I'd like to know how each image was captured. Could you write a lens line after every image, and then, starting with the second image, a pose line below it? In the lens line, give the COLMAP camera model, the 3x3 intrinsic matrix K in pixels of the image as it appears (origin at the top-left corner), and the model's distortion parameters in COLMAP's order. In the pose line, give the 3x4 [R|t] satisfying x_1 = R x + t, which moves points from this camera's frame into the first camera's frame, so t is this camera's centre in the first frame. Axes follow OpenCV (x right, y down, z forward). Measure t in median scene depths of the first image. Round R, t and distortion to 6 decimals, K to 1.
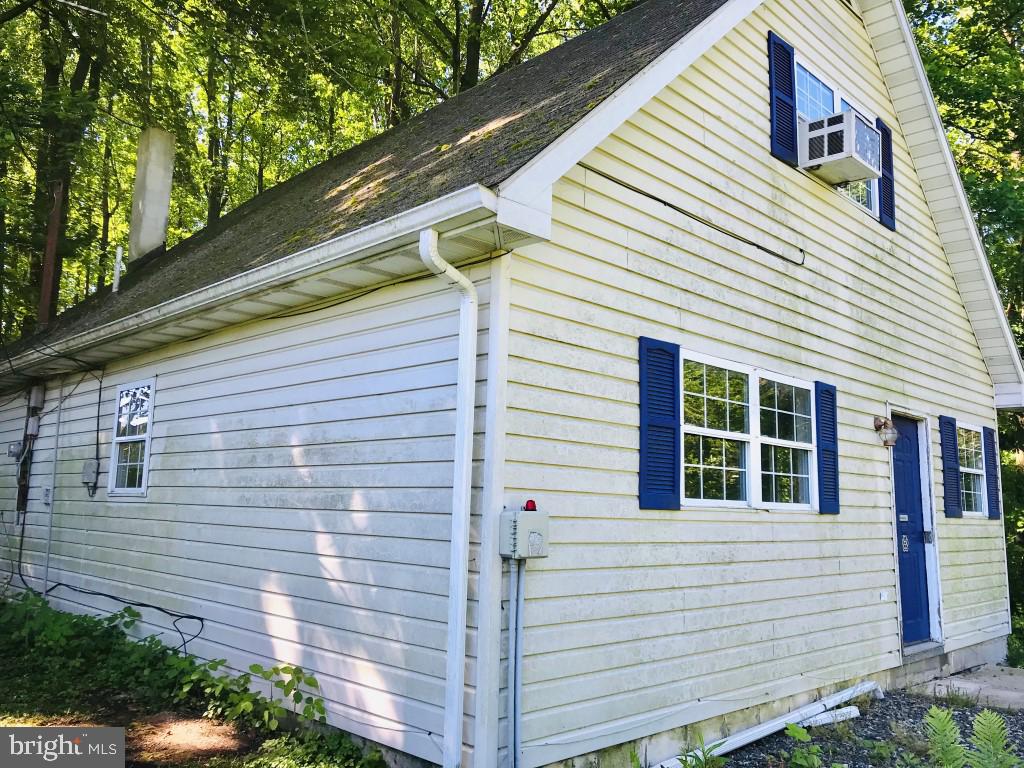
lens RADIAL K [[844.3, 0, 510.7], [0, 844.3, 368.1], [0, 0, 1]] dist [0.047527, -0.074271]
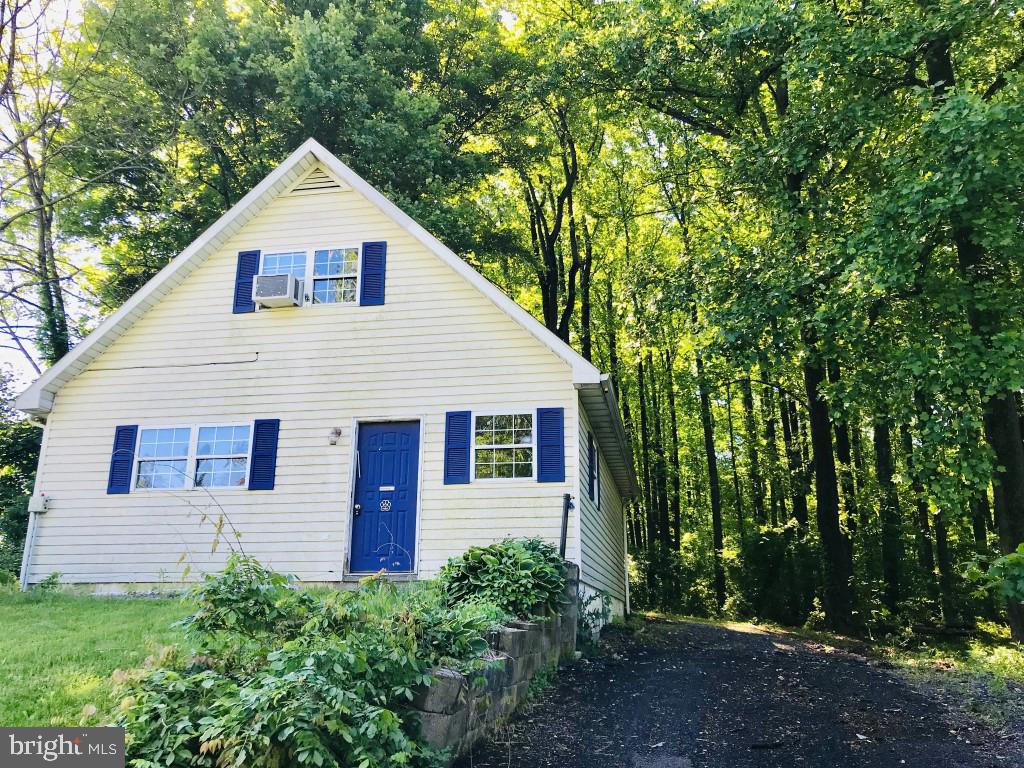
lens RADIAL K [[840.6, 0, 506.5], [0, 840.6, 373.8], [0, 0, 1]] dist [0.023298, -0.010033]
pose [[0.564107, -0.258871, -0.784072, 2.433088], [0.142338, 0.965855, -0.216483, 0.449832], [0.813341, 0.010516, 0.581693, 0.417394]]
